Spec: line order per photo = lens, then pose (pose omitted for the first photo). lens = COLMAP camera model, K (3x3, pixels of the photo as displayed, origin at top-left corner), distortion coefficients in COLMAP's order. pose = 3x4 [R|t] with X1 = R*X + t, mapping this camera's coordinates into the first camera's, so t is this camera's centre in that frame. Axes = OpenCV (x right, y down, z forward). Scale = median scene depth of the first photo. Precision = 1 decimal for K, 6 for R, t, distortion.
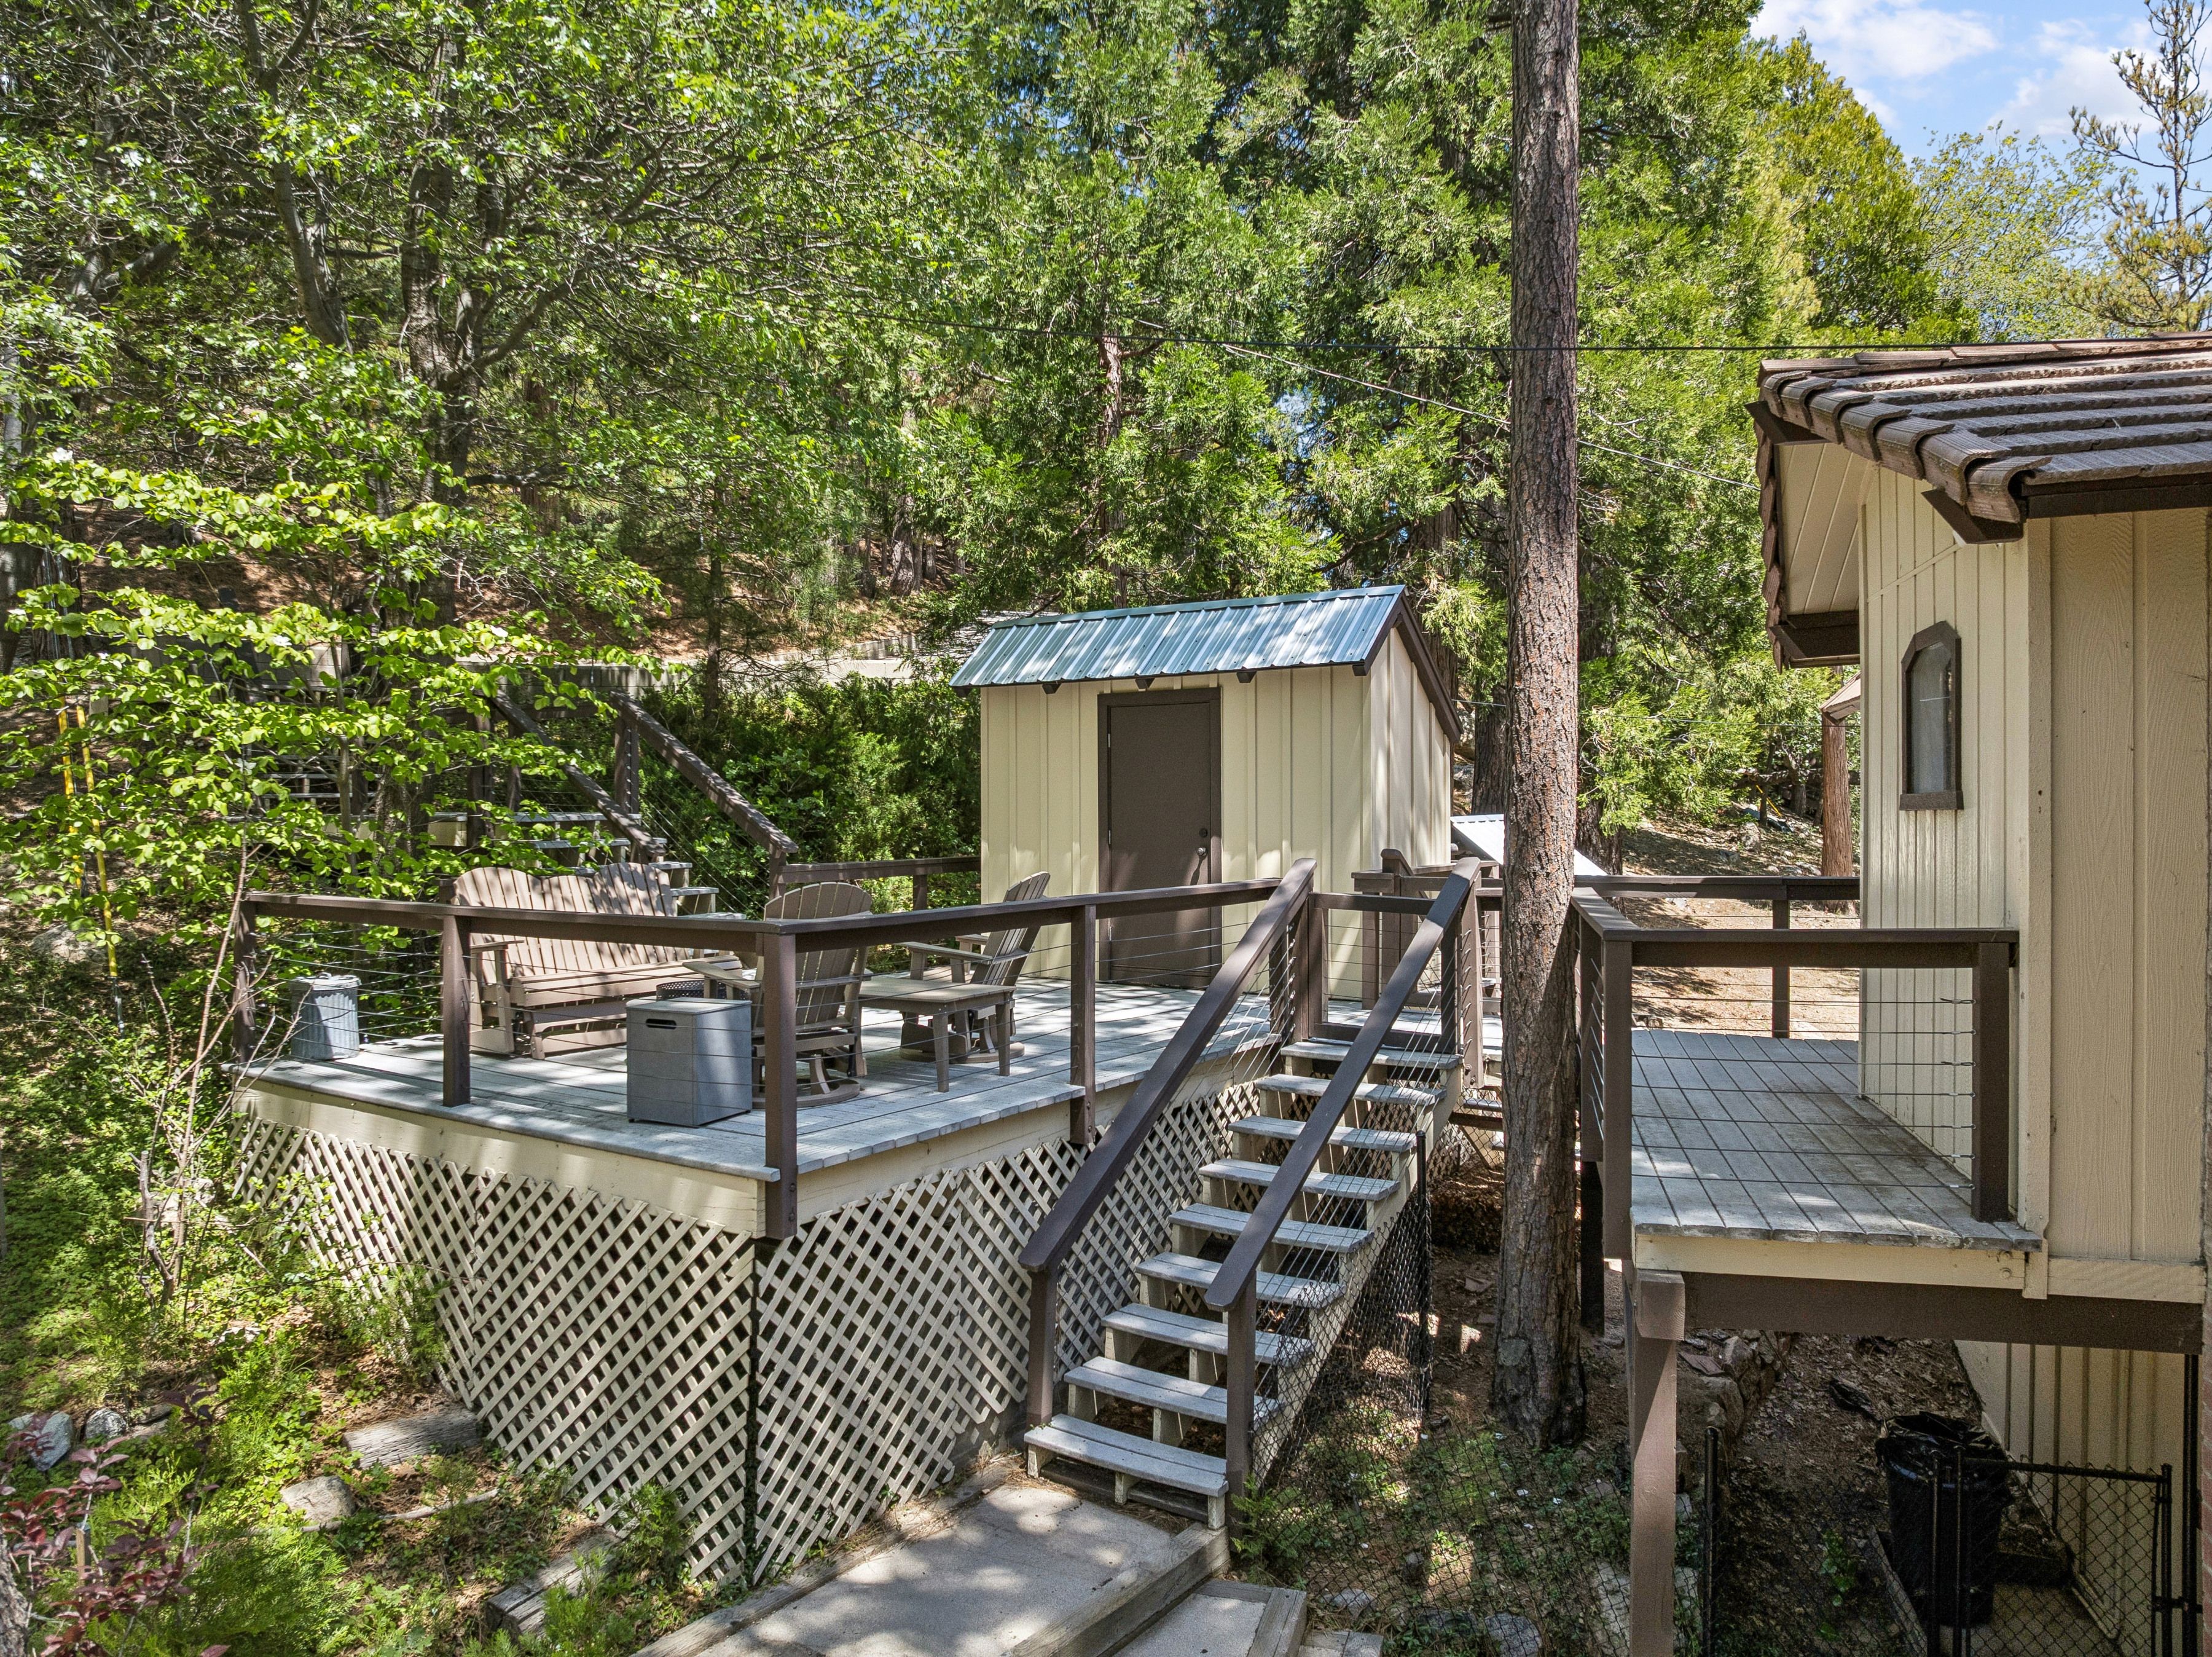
lens RADIAL K [[1573.6, 0, 1093.7], [0, 1573.6, 803.4], [0, 0, 1]] dist [-0.030998, -0.000738]
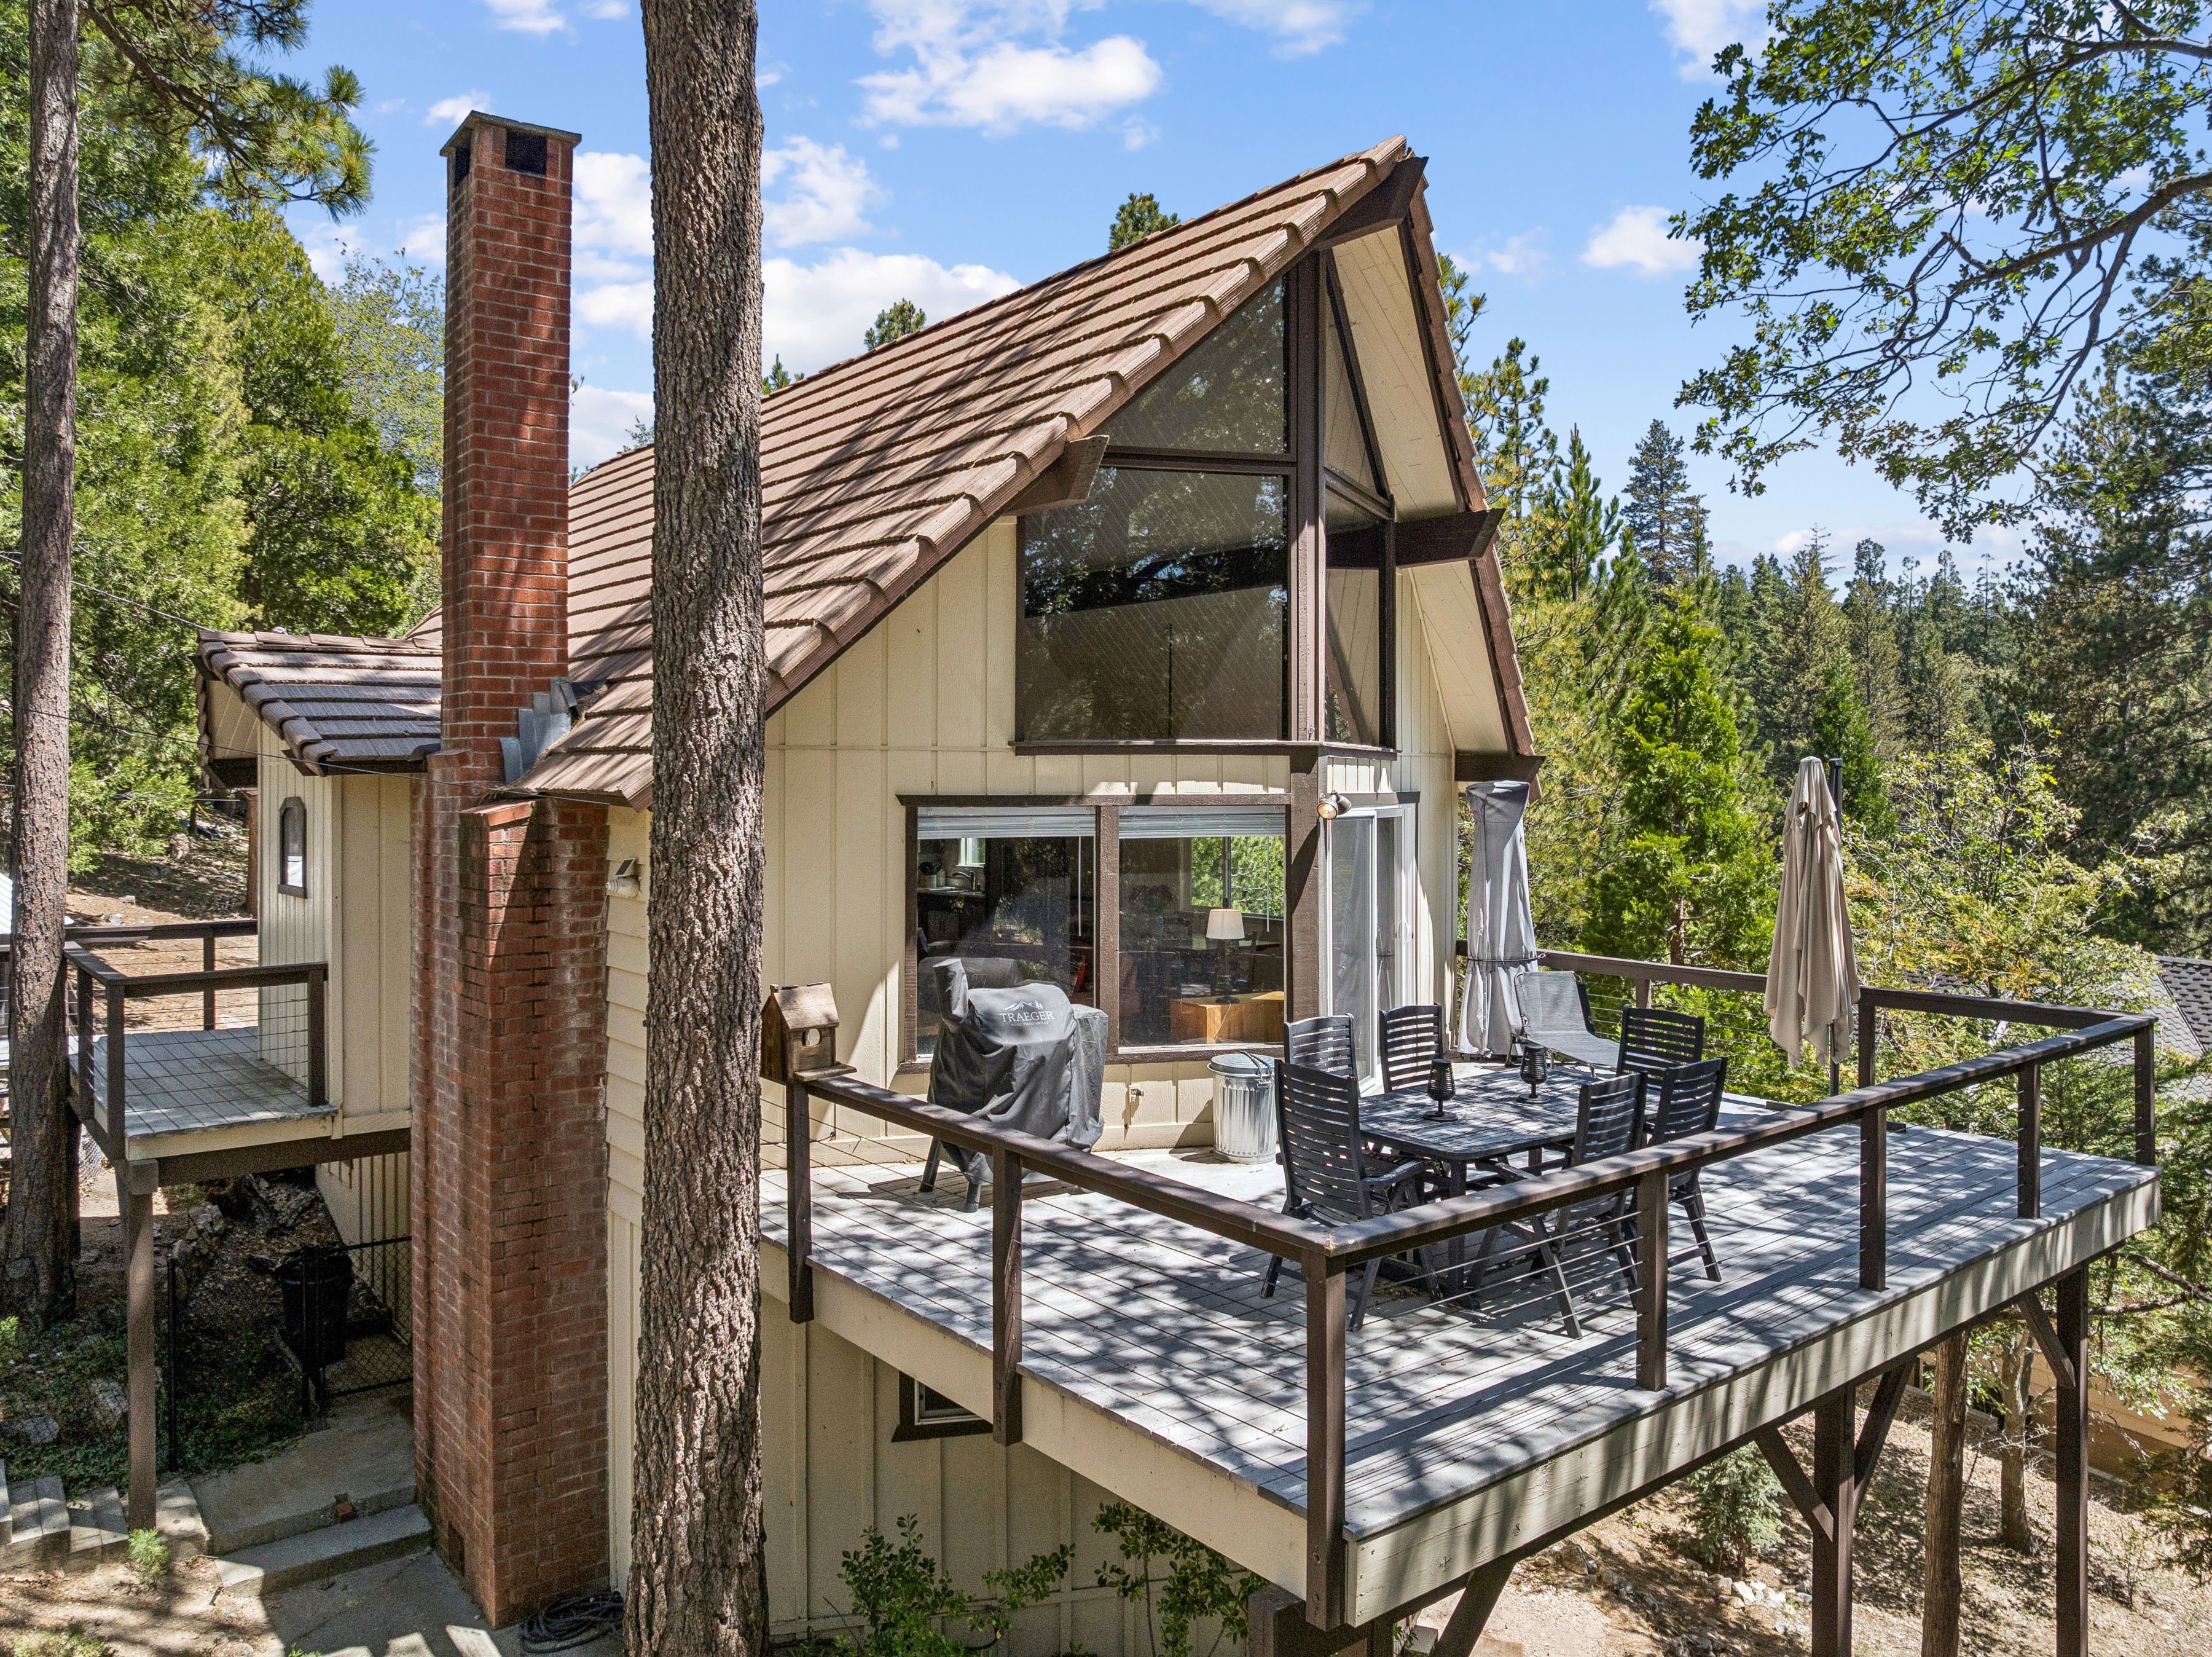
lens RADIAL K [[1573.6, 0, 1093.7], [0, 1573.6, 803.4], [0, 0, 1]] dist [-0.030998, -0.000738]
pose [[0.598998, -0.000379, 0.800751, -0.305052], [-0.002822, 0.999993, 0.002584, -0.092401], [-0.800746, -0.003808, 0.598992, -0.704814]]
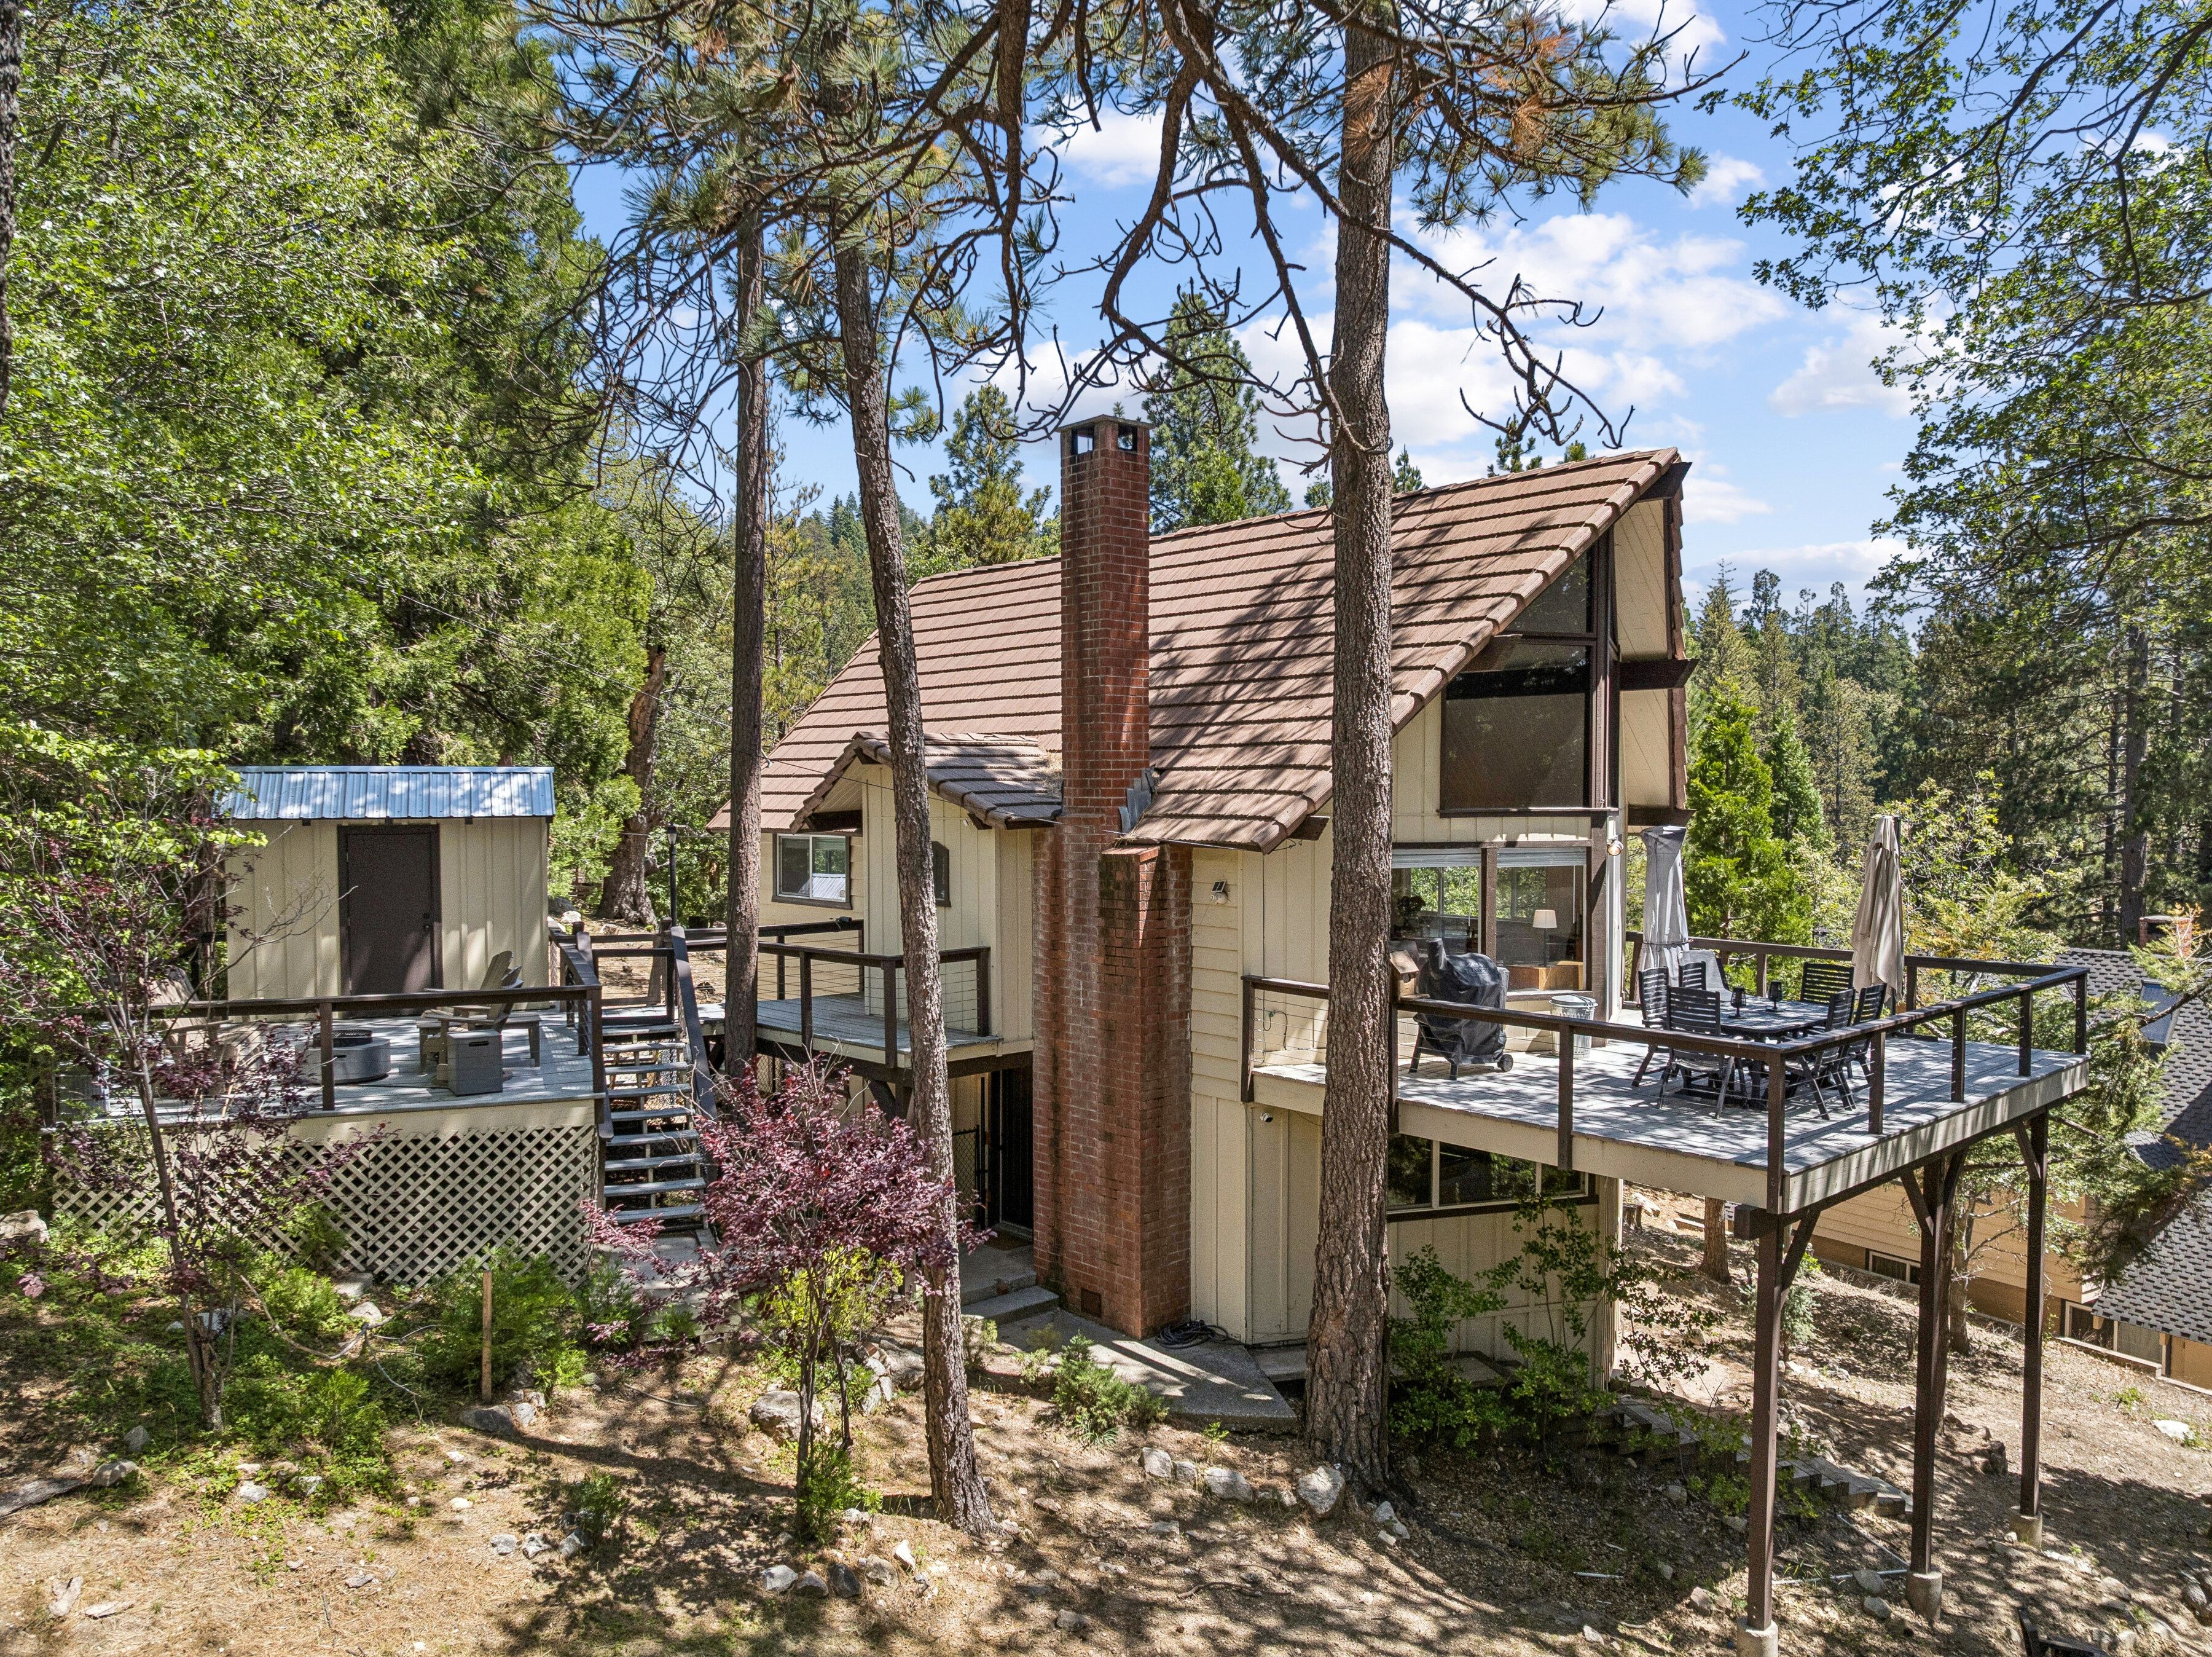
lens RADIAL K [[1544.1, 0, 1158.1], [0, 1544.1, 870.2], [0, 0, 1]] dist [0.008020, 0.001587]
pose [[0.519117, -0.031761, 0.854113, -1.308831], [-0.003376, 0.999225, 0.039209, -0.138428], [-0.854696, -0.023237, 0.518608, -0.646423]]
